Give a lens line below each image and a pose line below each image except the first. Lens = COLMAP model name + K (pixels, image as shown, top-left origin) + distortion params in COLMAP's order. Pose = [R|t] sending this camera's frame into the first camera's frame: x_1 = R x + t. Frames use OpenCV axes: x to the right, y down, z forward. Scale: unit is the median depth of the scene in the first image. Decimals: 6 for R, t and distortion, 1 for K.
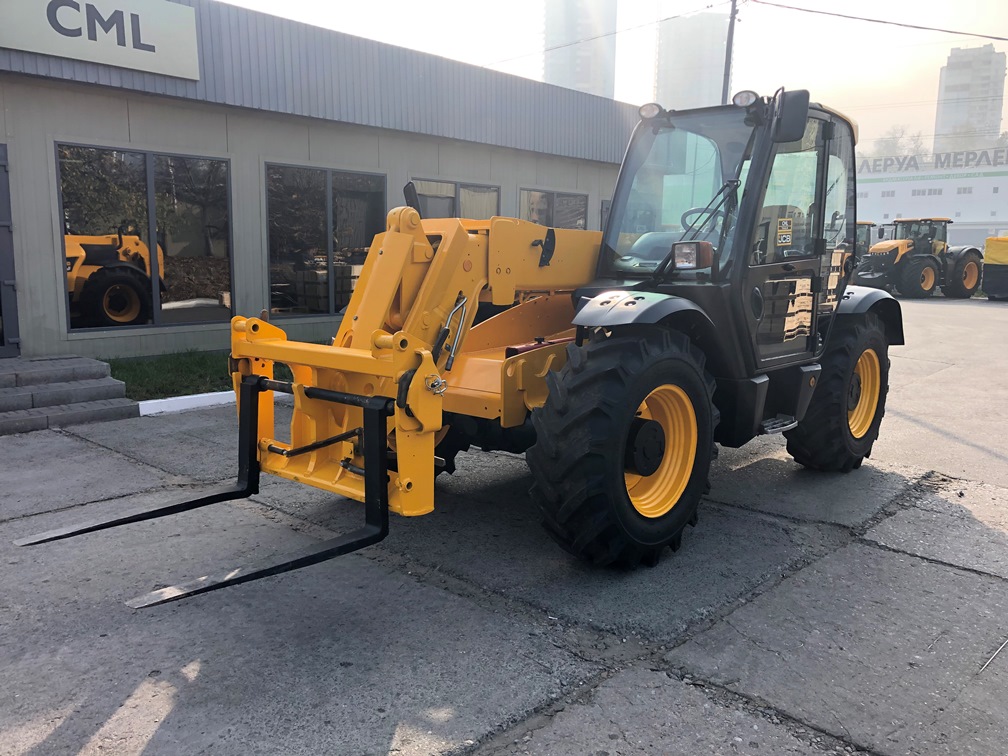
lens RADIAL K [[815.3, 0, 504.0], [0, 815.3, 378.0], [0, 0, 1]] dist [0.012238, 0.006808]
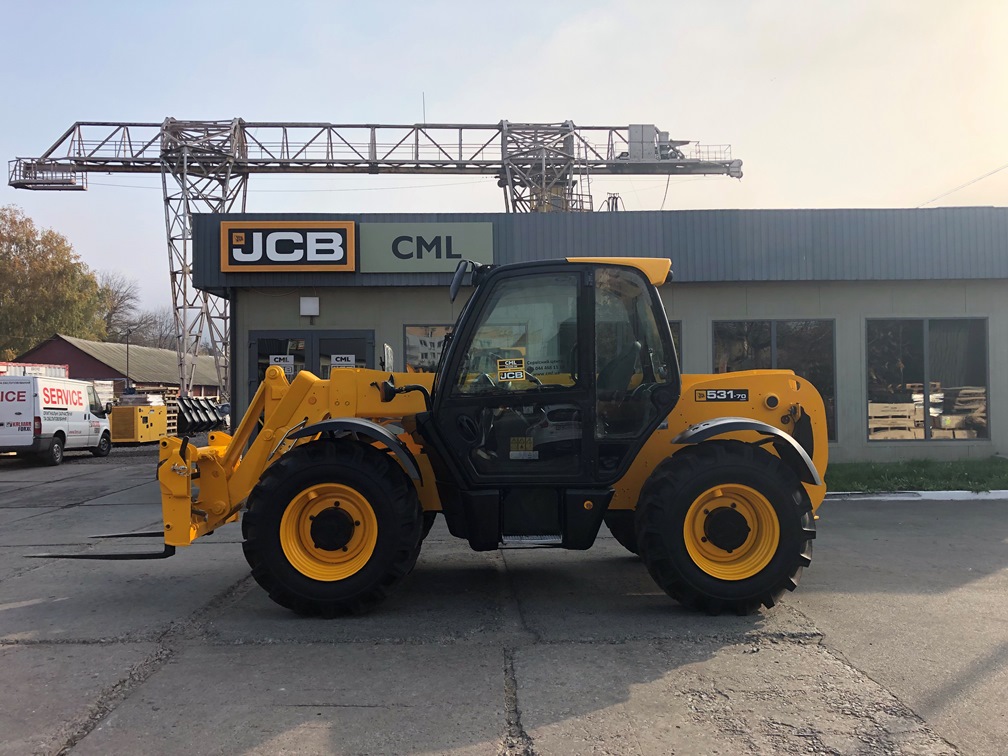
lens RADIAL K [[844.1, 0, 504.0], [0, 844.1, 378.0], [0, 0, 1]] dist [0.007280, 0.008397]
pose [[0.686407, -0.042073, -0.725999, 0.706573], [-0.100196, 0.983332, -0.151718, 0.016300], [0.720282, 0.176883, 0.670751, 0.126389]]
